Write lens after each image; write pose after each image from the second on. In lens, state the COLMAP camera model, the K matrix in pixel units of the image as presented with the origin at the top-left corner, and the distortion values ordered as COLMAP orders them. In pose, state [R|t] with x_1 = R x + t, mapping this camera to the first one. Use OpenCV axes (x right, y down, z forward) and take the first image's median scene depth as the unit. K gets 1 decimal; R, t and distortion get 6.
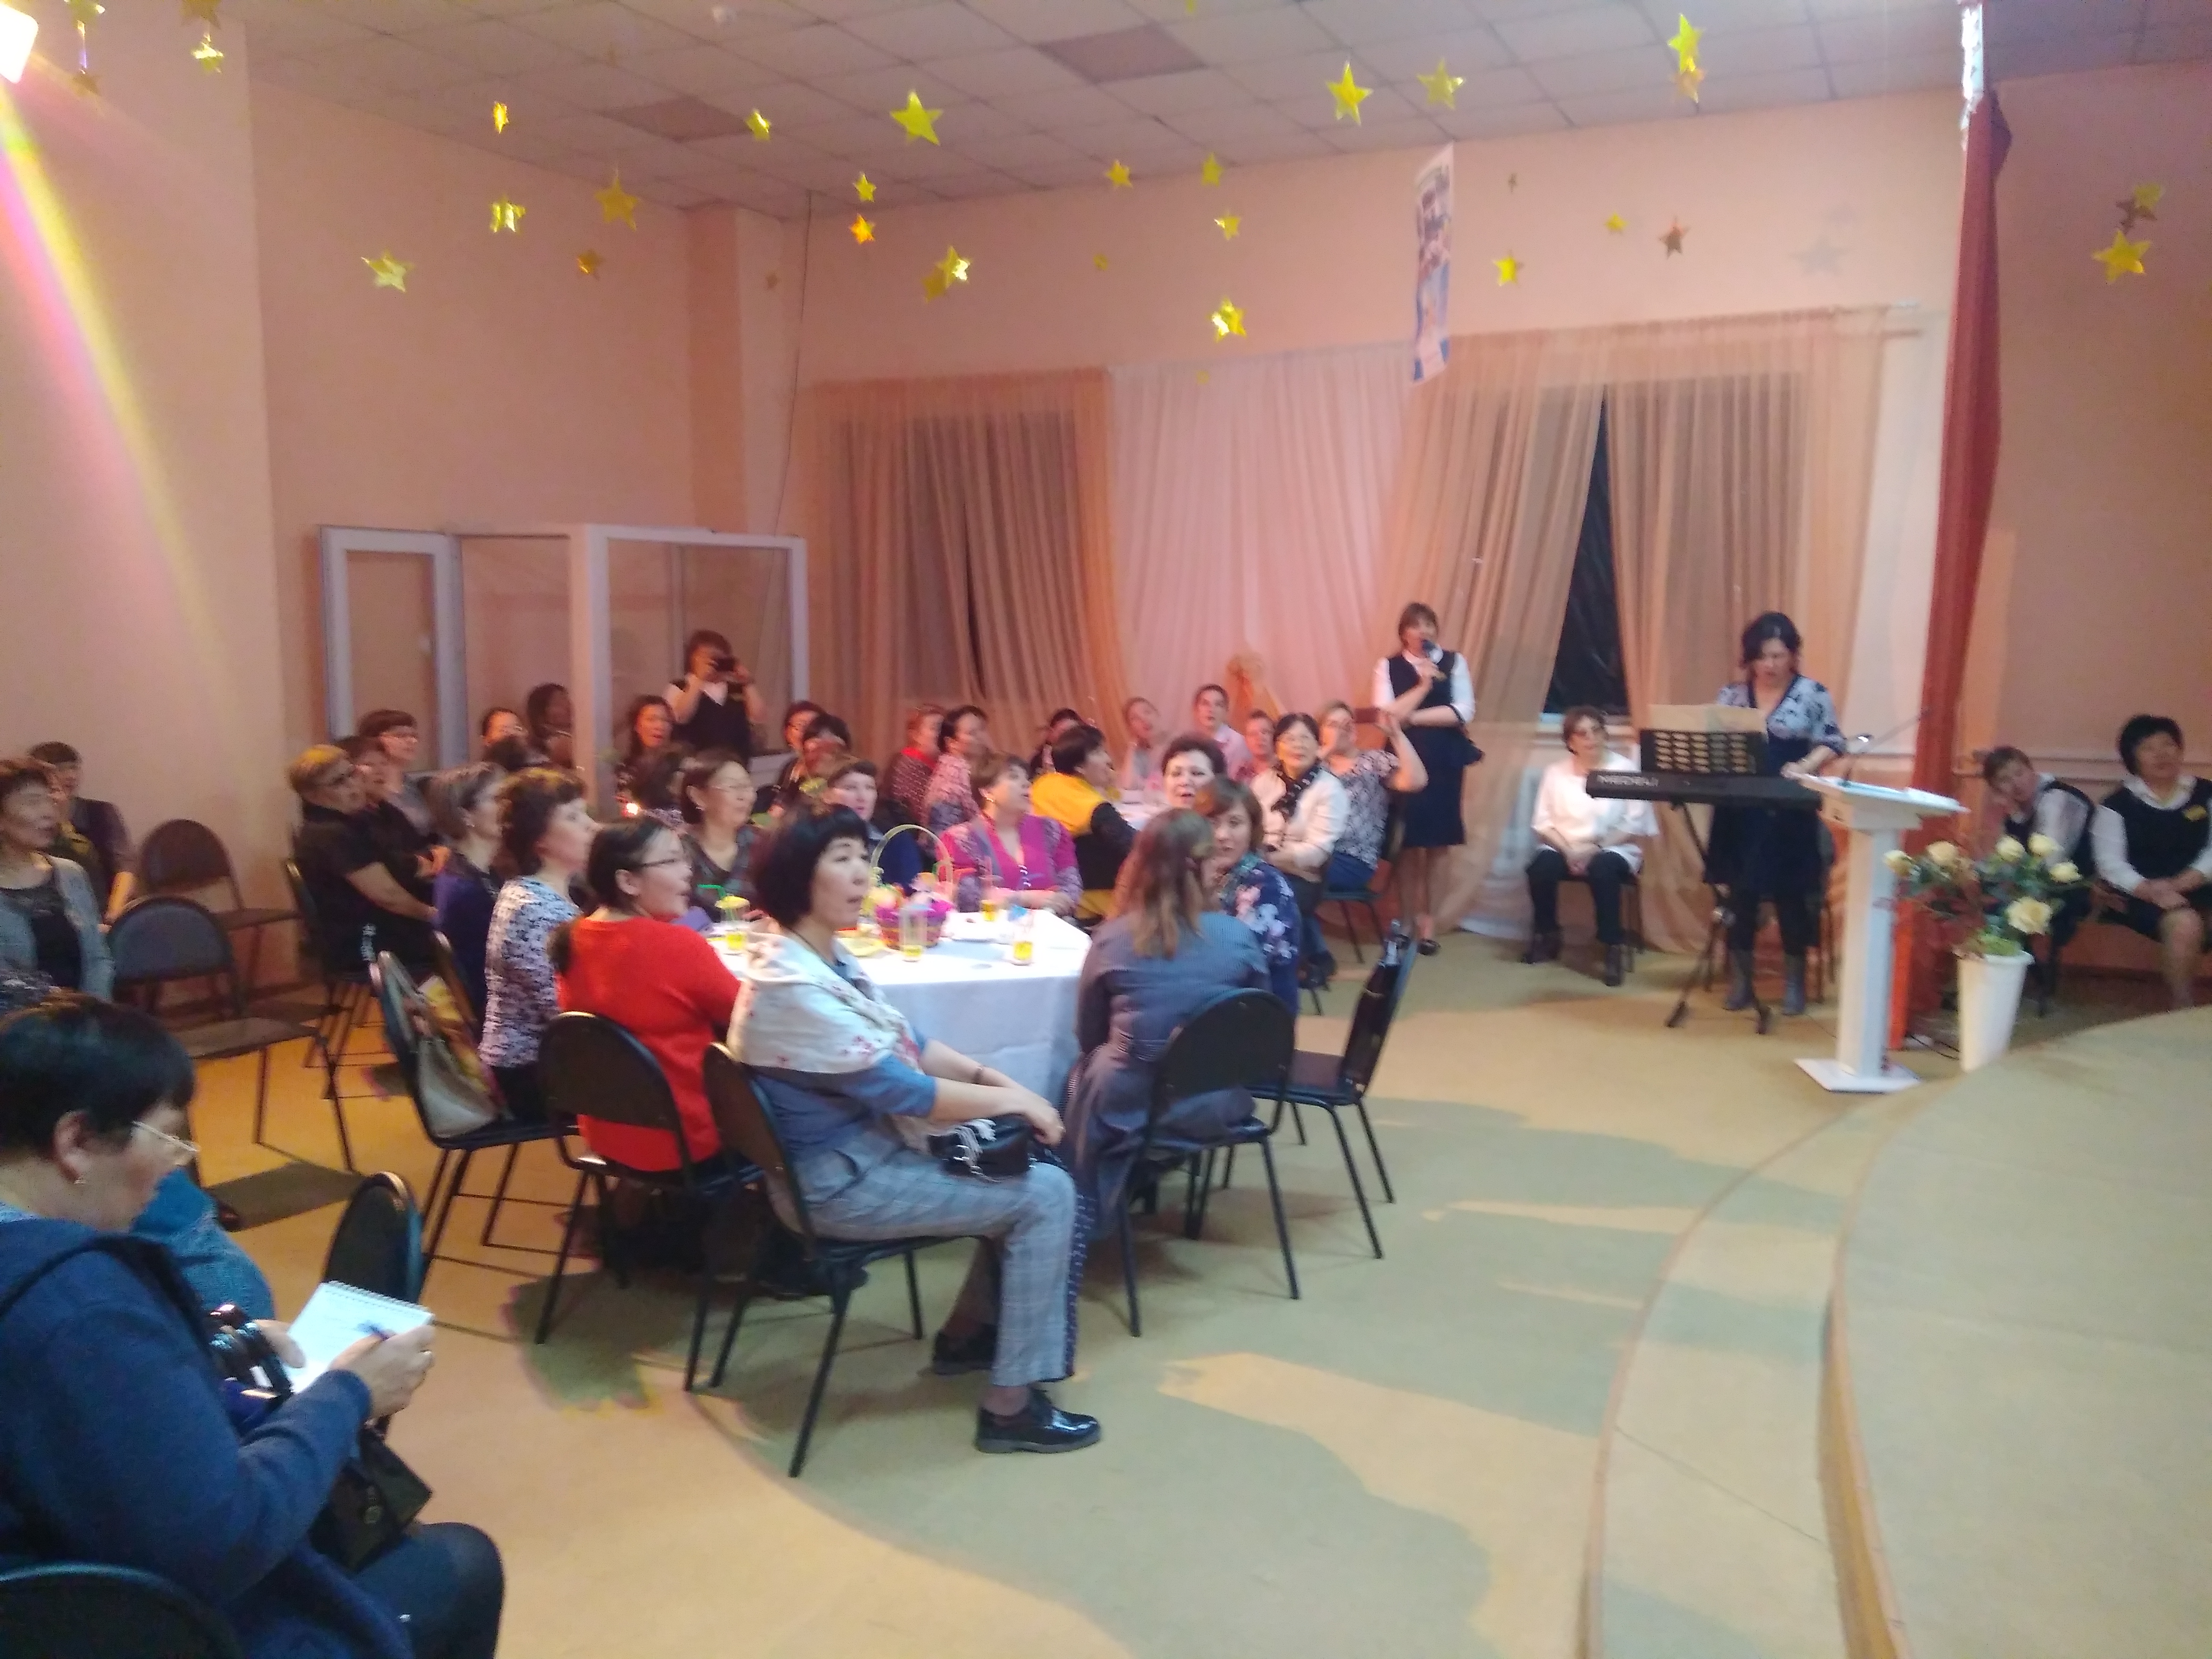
lens RADIAL K [[1805.2, 0, 1100.4], [0, 1805.2, 822.8], [0, 0, 1]] dist [0.010596, -0.001696]
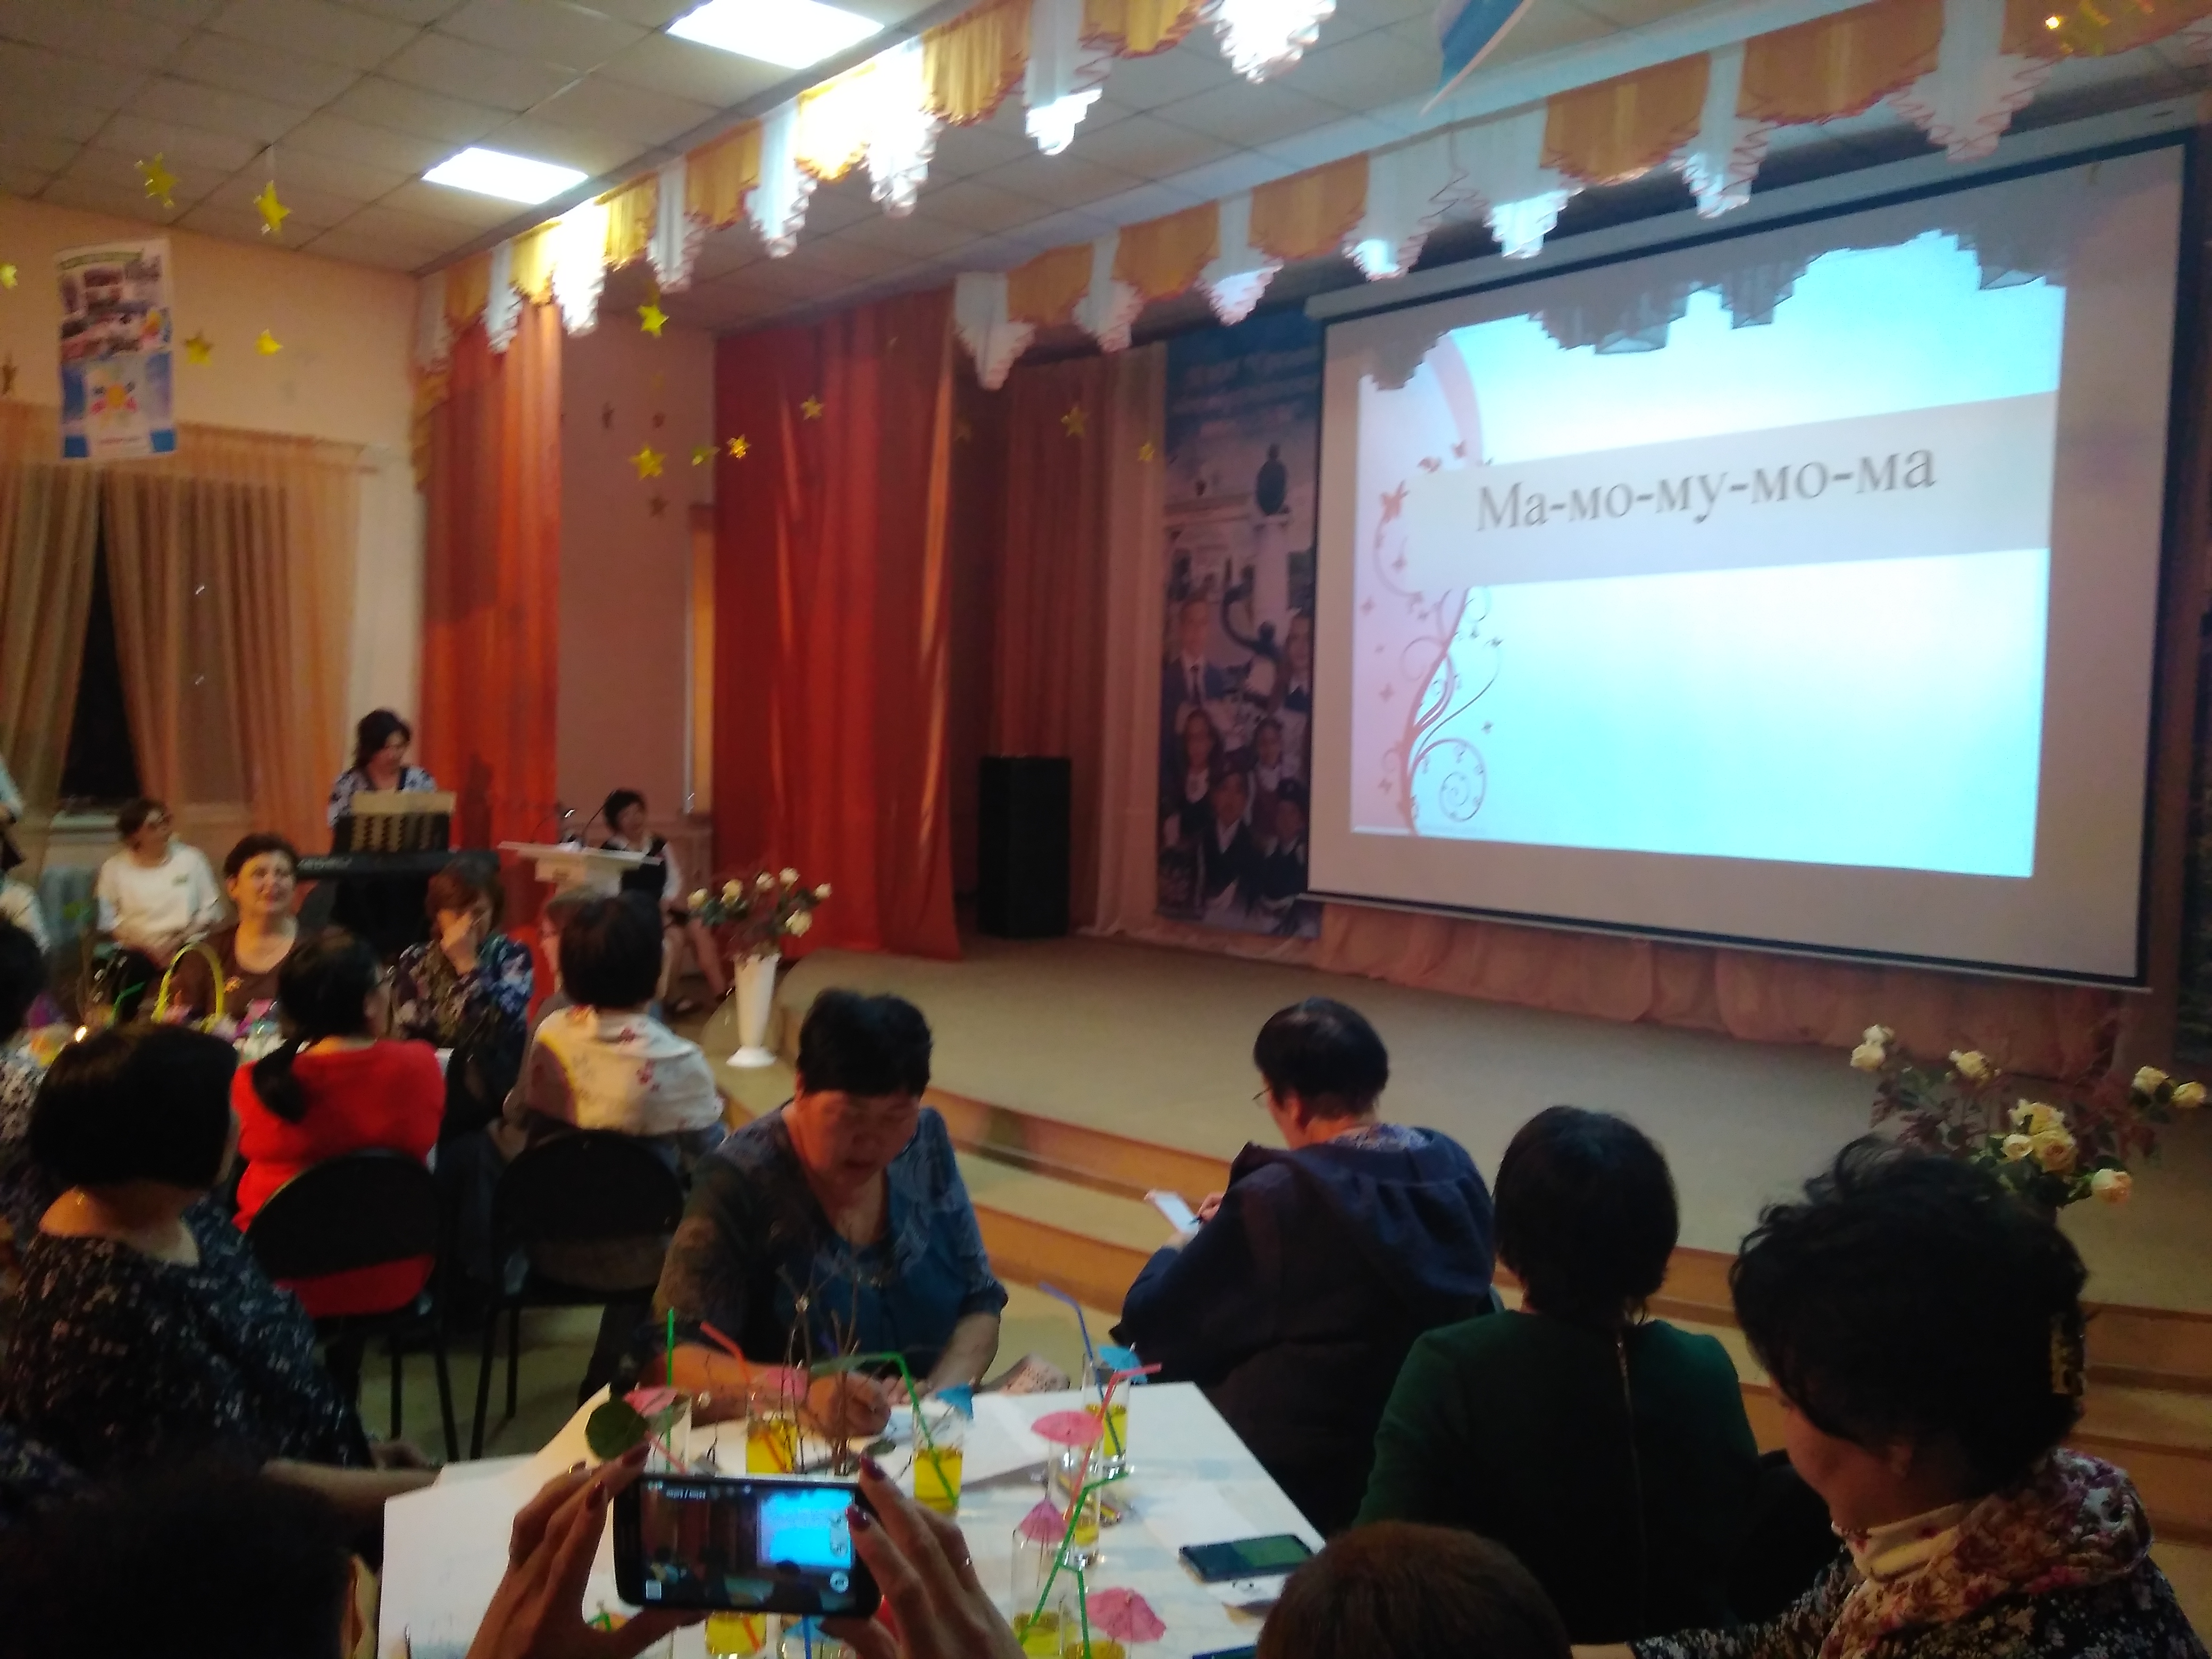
lens RADIAL K [[1805.2, 0, 1090.9], [0, 1805.2, 828.3], [0, 0, 1]] dist [0.010596, -0.001696]
pose [[0.388830, -0.048462, 0.920034, -0.512653], [0.089003, 0.995921, 0.014845, -0.019400], [-0.917000, 0.076114, 0.391557, 0.157780]]
